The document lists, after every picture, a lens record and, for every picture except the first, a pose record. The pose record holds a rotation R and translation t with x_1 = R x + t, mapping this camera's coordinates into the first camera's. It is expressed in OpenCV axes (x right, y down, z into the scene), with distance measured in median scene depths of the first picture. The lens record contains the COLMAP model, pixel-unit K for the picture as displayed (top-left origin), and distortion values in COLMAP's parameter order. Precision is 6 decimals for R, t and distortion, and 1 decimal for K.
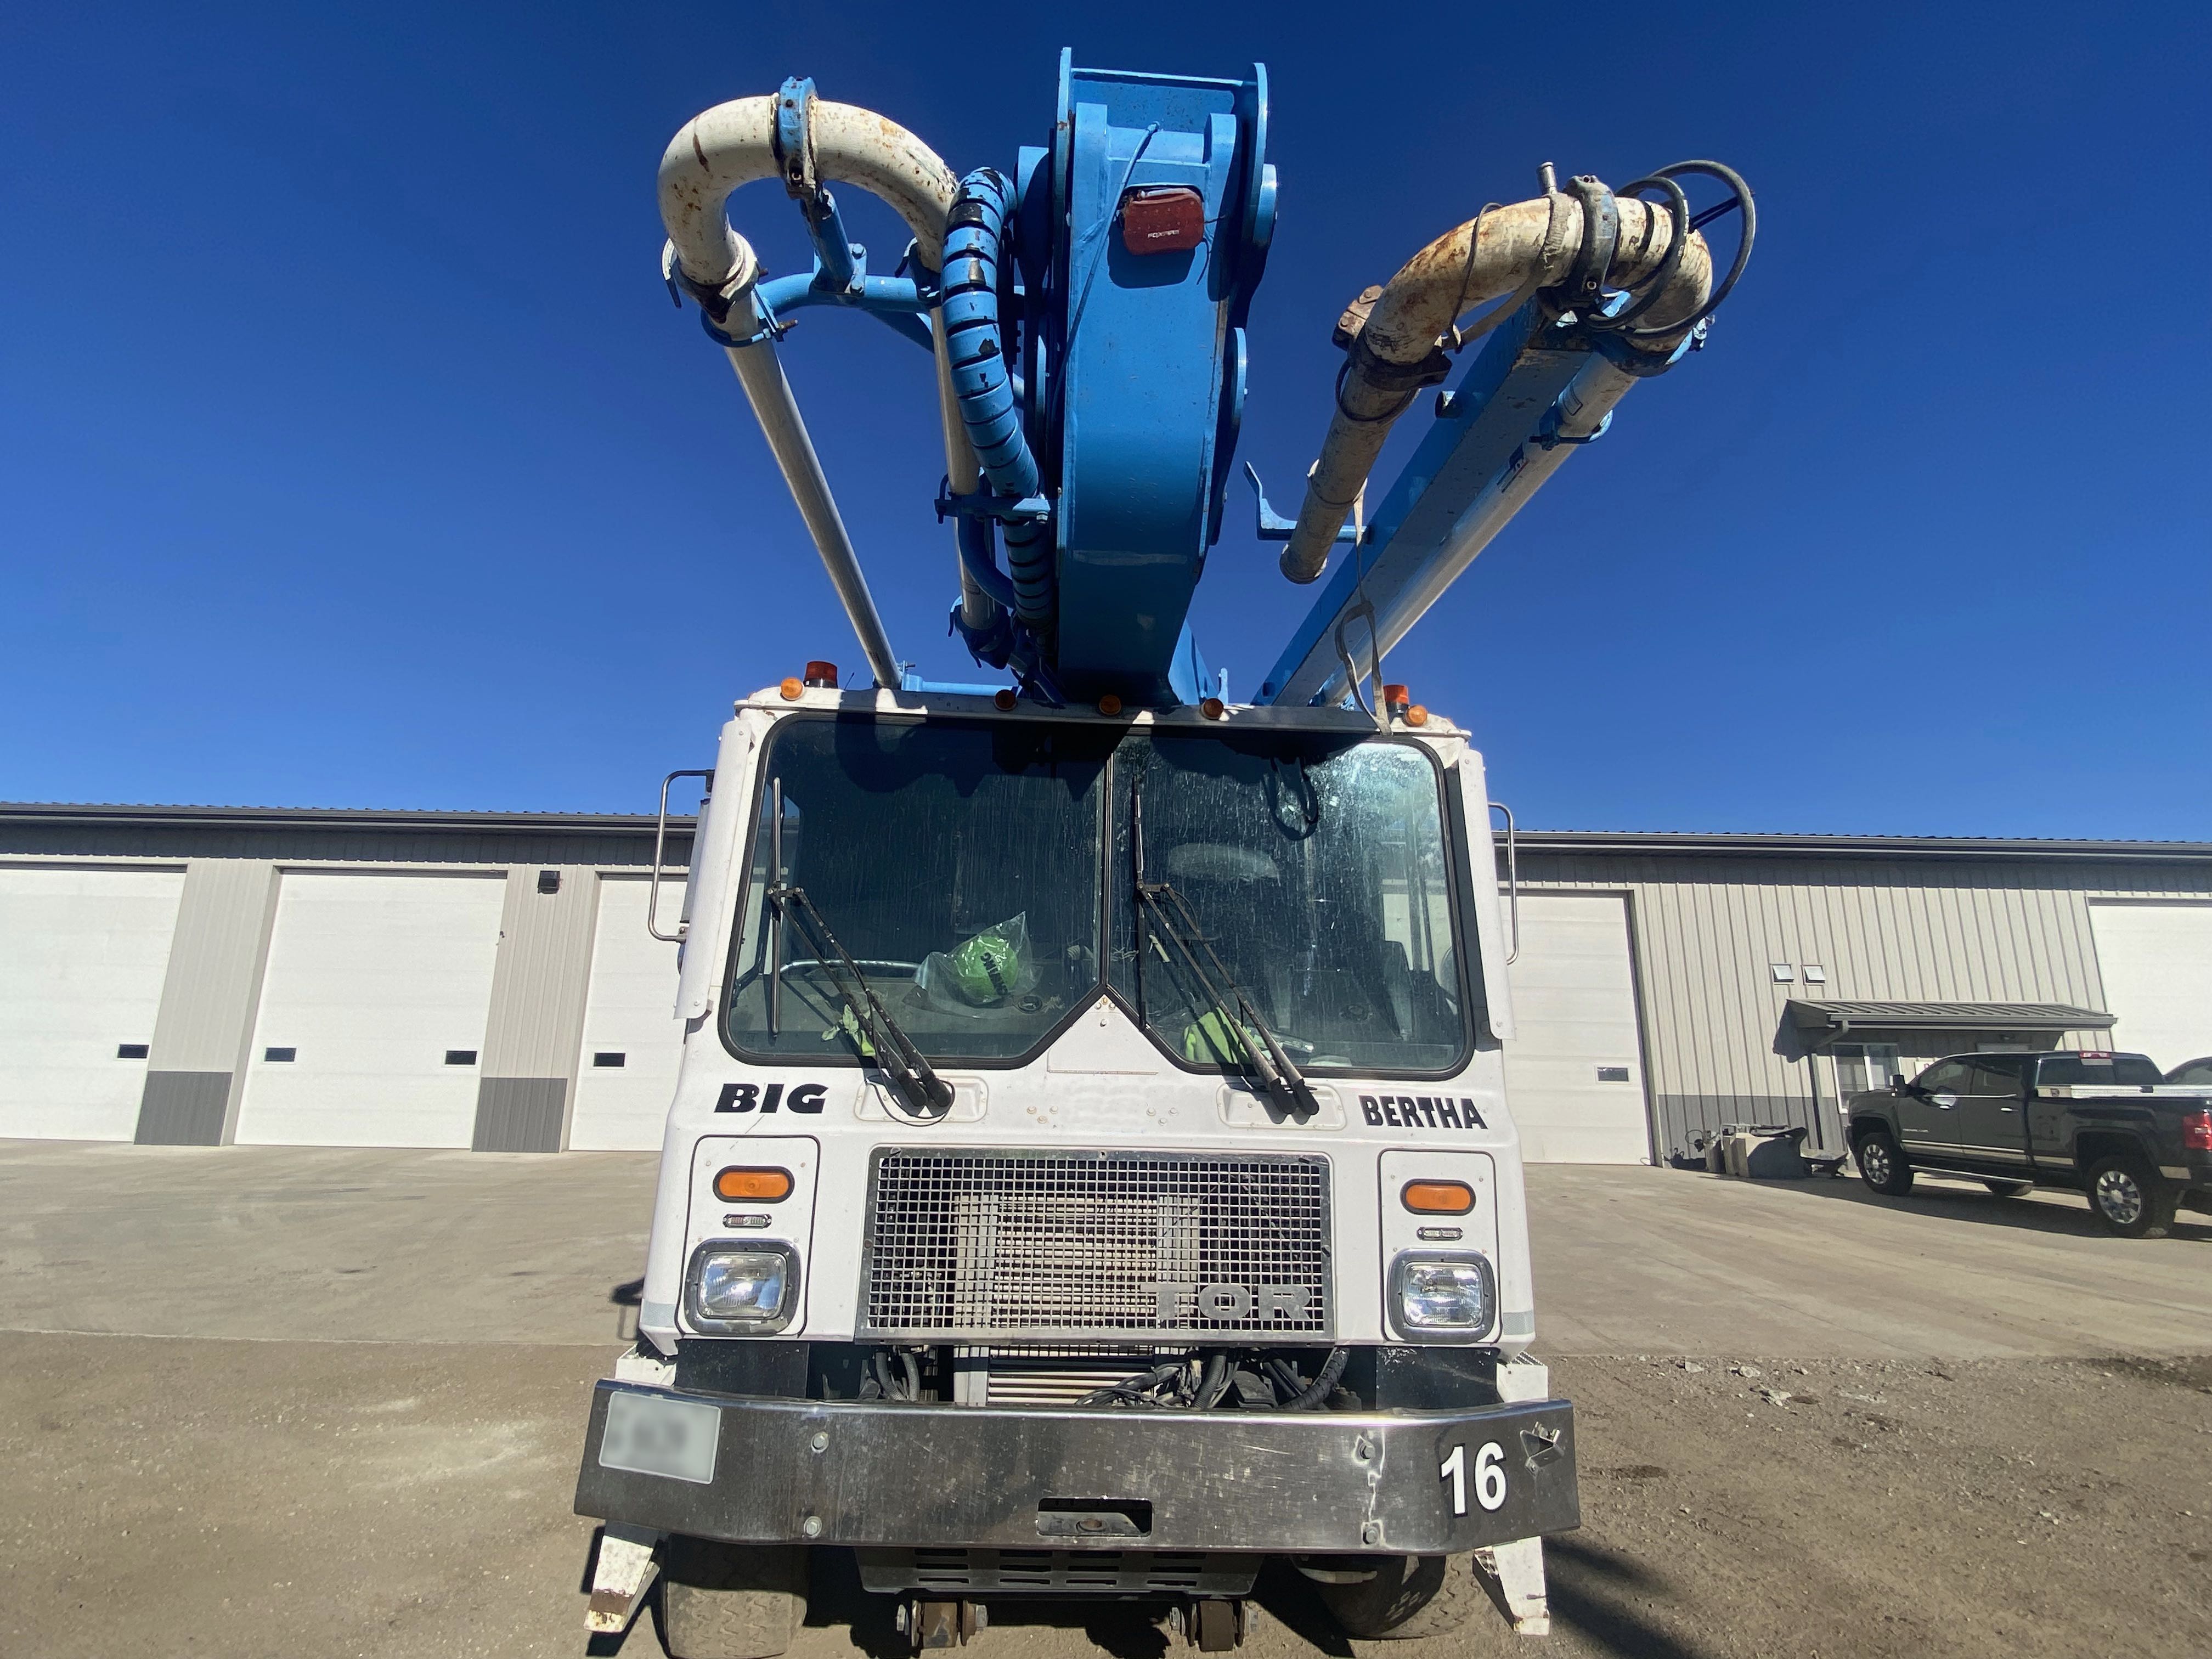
lens RADIAL K [[1024.0, 0, 1149.9], [0, 1024.0, 788.0], [0, 0, 1]] dist [0.004397, -0.013610]
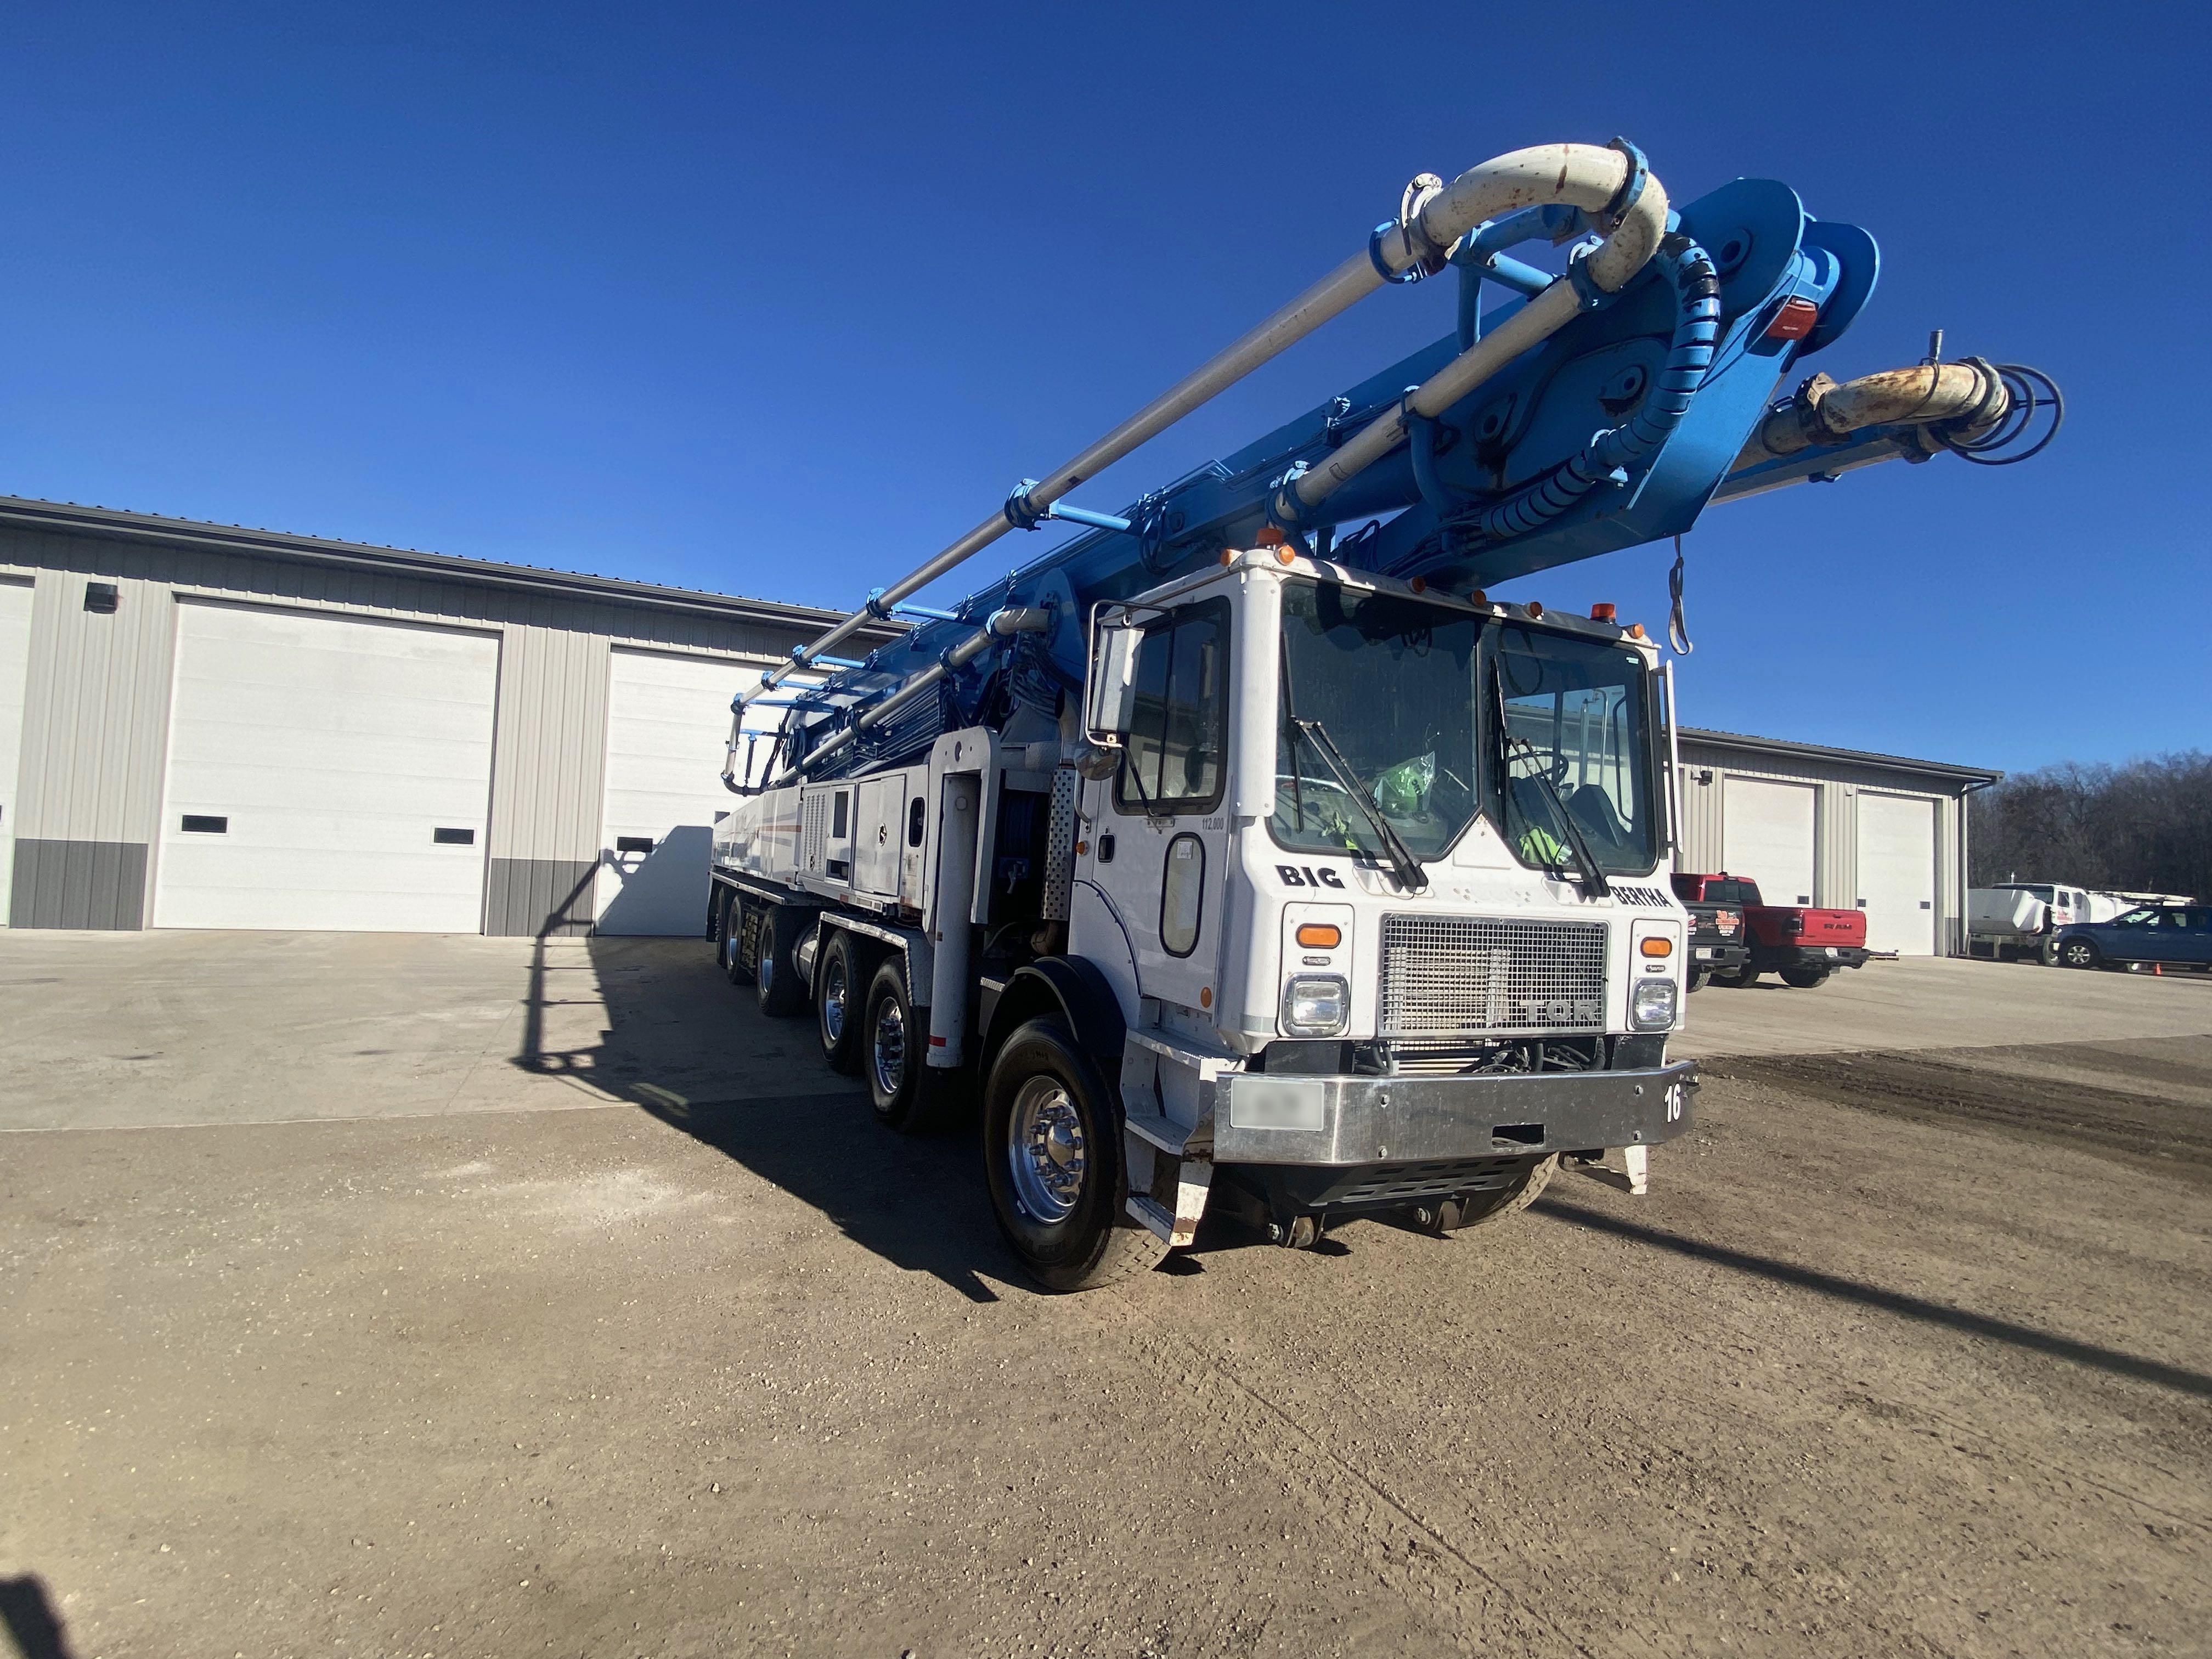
lens RADIAL K [[1024.0, 0, 1149.9], [0, 1024.0, 788.0], [0, 0, 1]] dist [0.004397, -0.013610]
pose [[0.923356, 0.059445, 0.379315, -1.046615], [-0.131807, 0.976979, 0.167744, -0.009400], [-0.360611, -0.204884, 0.909935, -0.120257]]
